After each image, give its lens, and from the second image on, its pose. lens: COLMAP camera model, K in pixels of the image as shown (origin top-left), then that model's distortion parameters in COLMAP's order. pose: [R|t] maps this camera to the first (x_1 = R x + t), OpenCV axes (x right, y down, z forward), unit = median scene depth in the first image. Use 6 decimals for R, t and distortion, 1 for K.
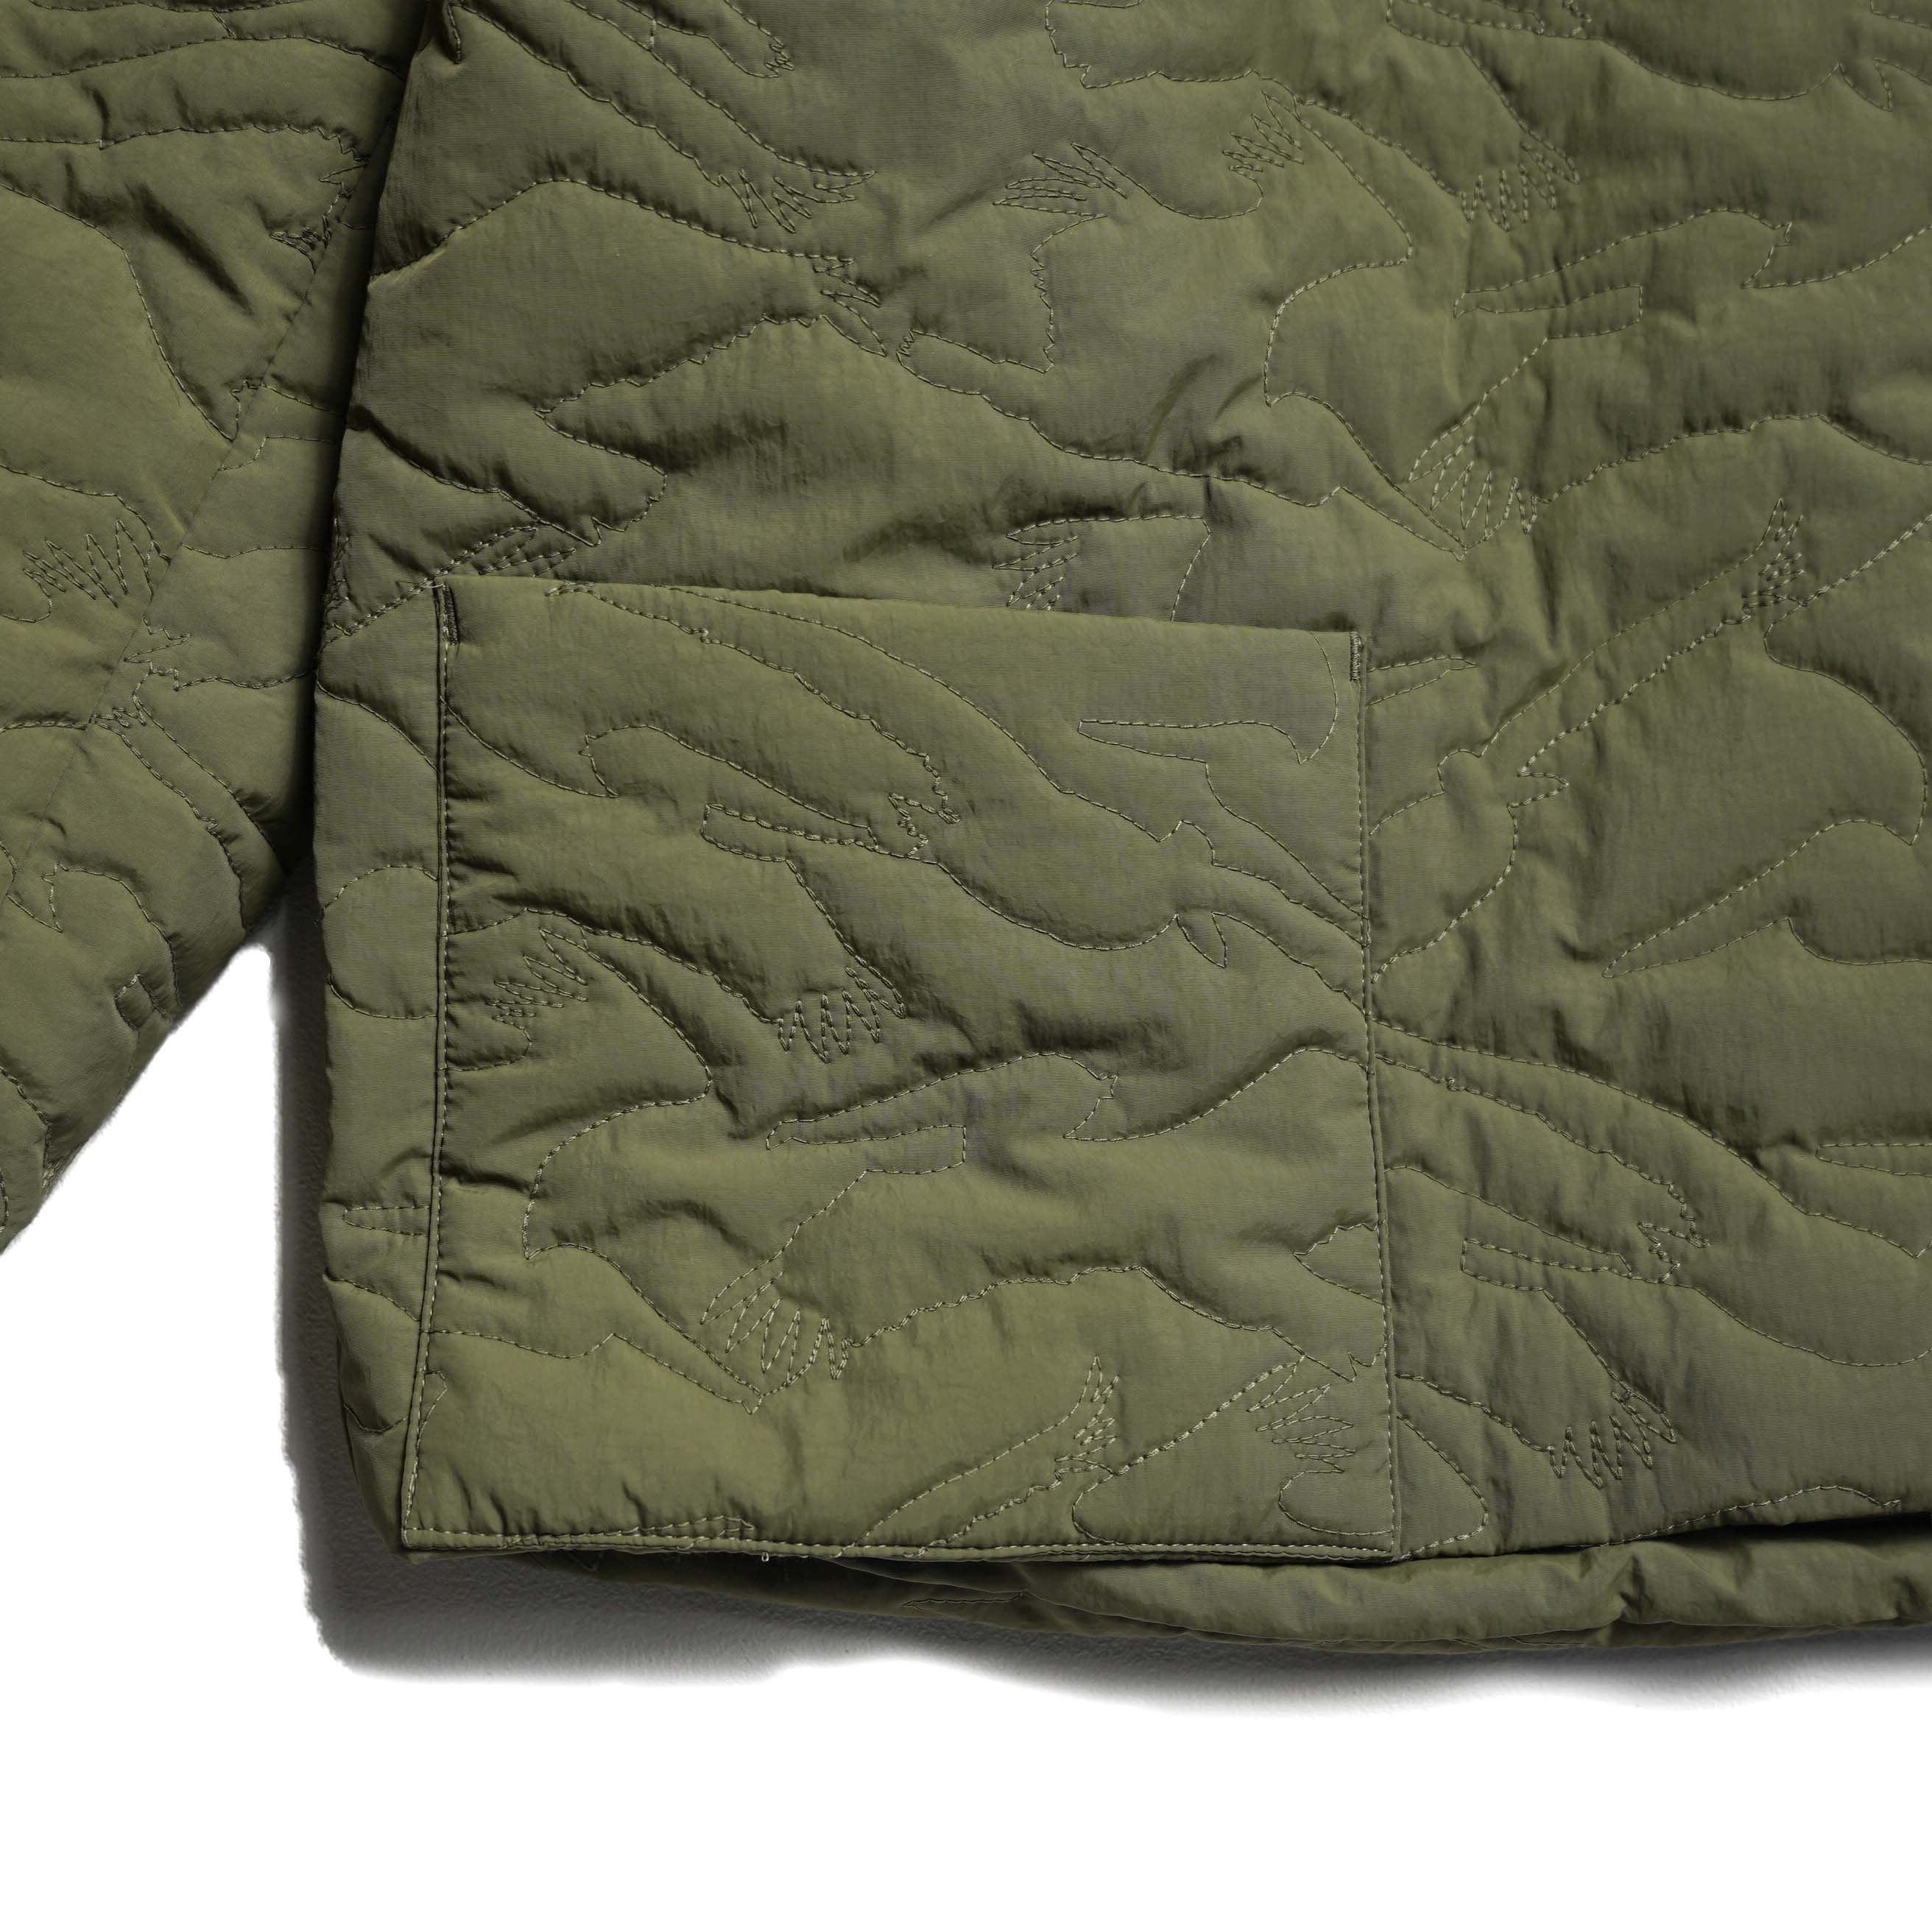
lens RADIAL K [[2322.7, 0, 966.0], [0, 2322.7, 966.0], [0, 0, 1]] dist [-0.015361, 0.043323]
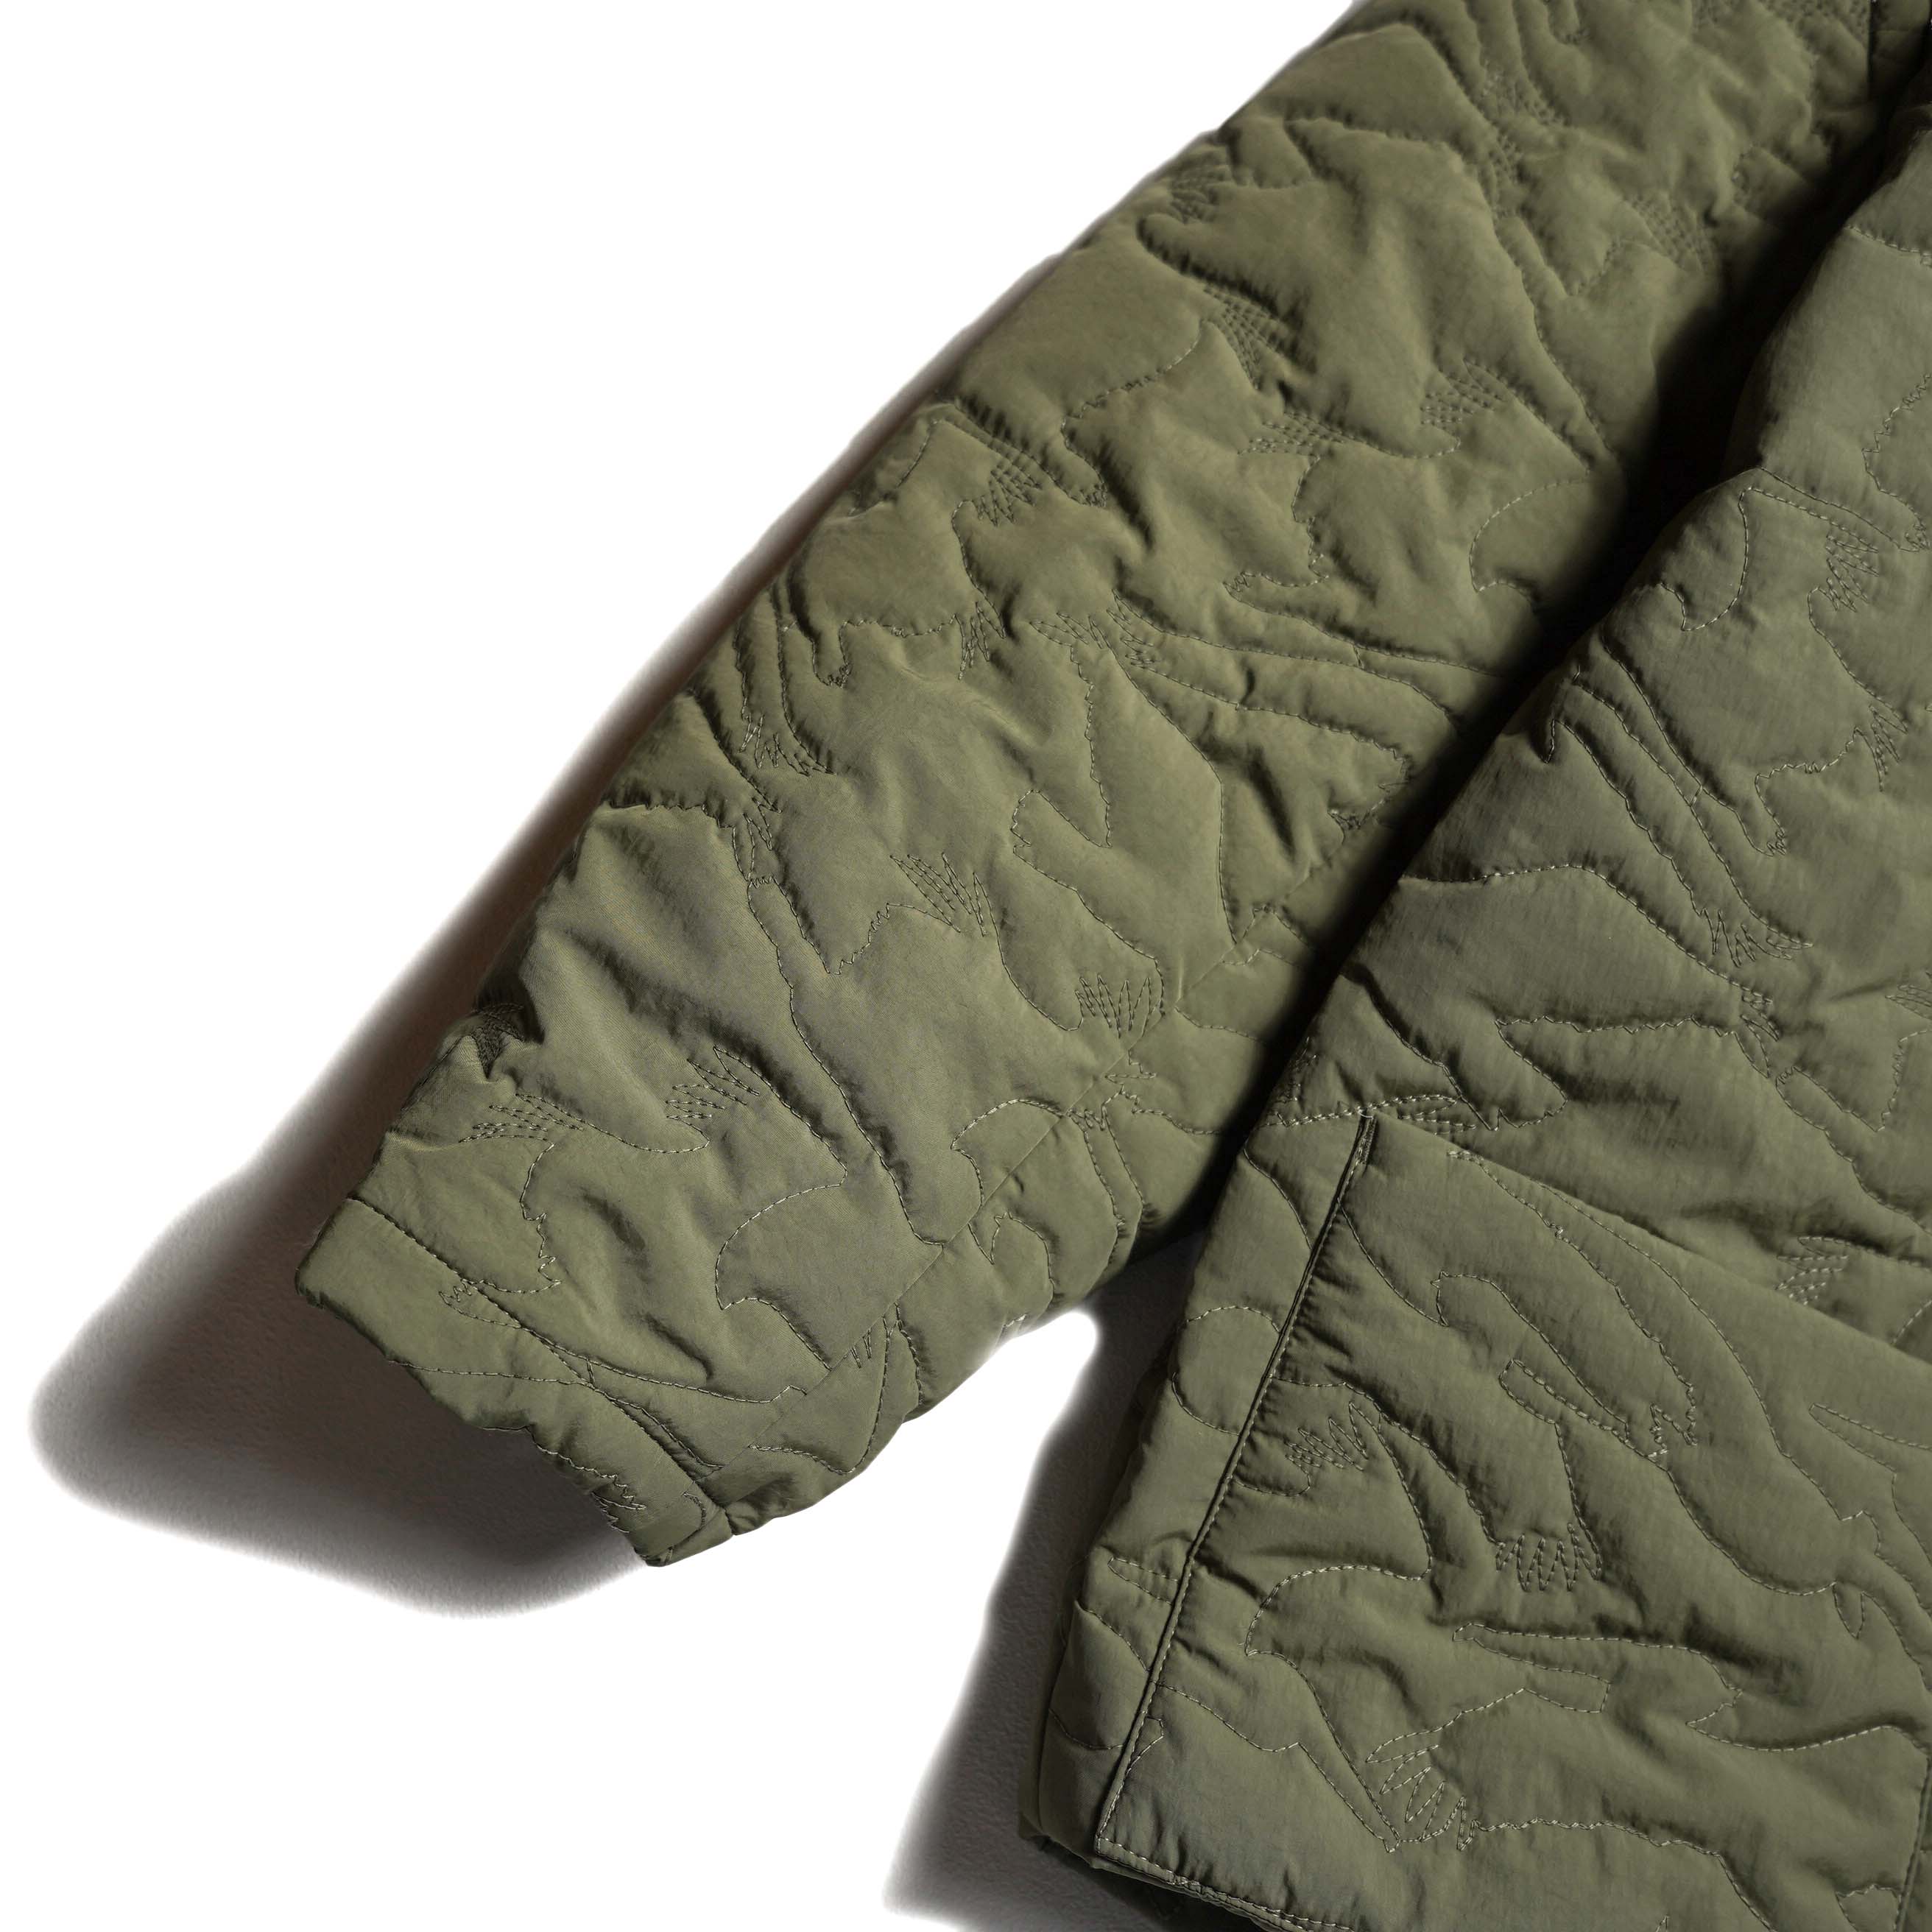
lens RADIAL K [[2322.7, 0, 966.0], [0, 2322.7, 966.0], [0, 0, 1]] dist [-0.015361, 0.043323]
pose [[0.930376, 0.358125, -0.078408, -0.359637], [-0.366000, 0.919652, -0.142420, 0.020898], [0.021103, 0.161202, 0.986696, -0.262845]]
